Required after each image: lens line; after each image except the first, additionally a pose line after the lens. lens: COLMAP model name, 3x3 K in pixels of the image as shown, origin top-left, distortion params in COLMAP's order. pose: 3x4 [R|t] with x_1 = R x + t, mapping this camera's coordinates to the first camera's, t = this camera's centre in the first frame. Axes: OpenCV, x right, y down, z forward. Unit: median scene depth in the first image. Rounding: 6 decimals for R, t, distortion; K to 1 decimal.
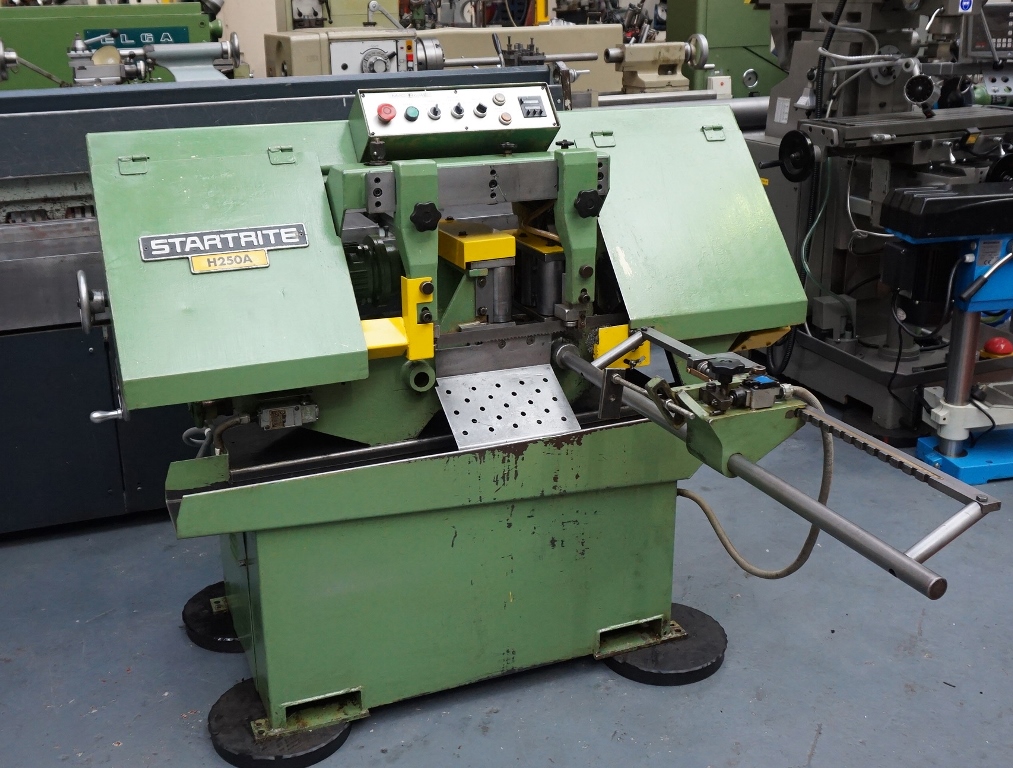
lens RADIAL K [[1086.6, 0, 461.4], [0, 1086.6, 370.3], [0, 0, 1]] dist [-0.028803, -0.014679]
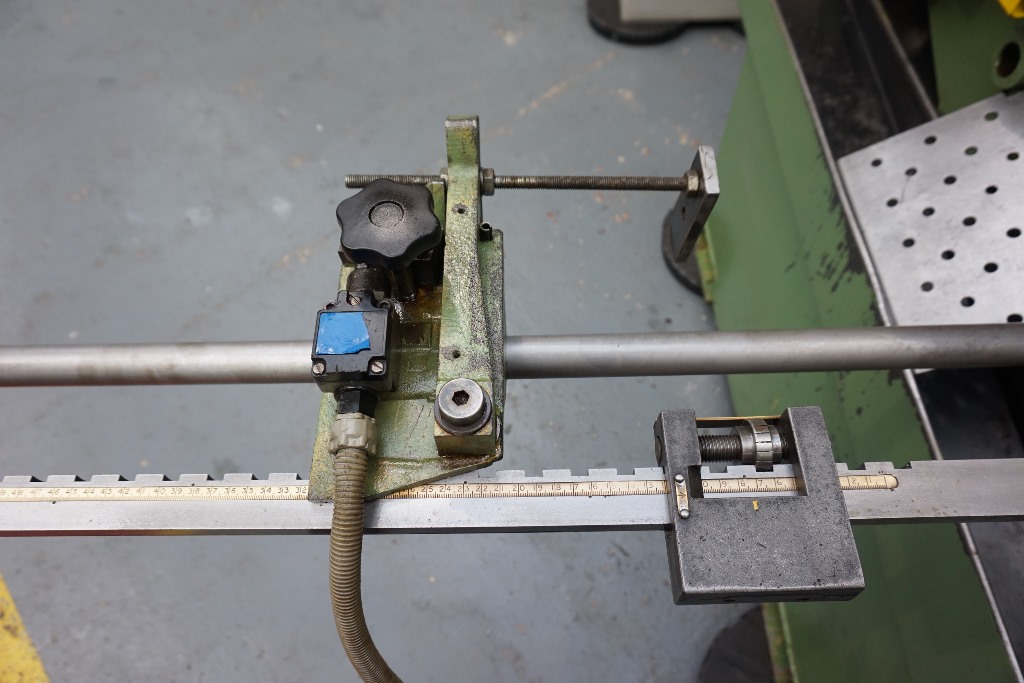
lens RADIAL K [[692.0, 0, 510.4], [0, 692.0, 345.4], [0, 0, 1]] dist [-0.042669, 0.038939]
pose [[-0.358049, 0.804688, -0.473579, 0.288906], [-0.263636, 0.399439, 0.878034, -0.149246], [0.895710, 0.439232, 0.069126, 0.819938]]
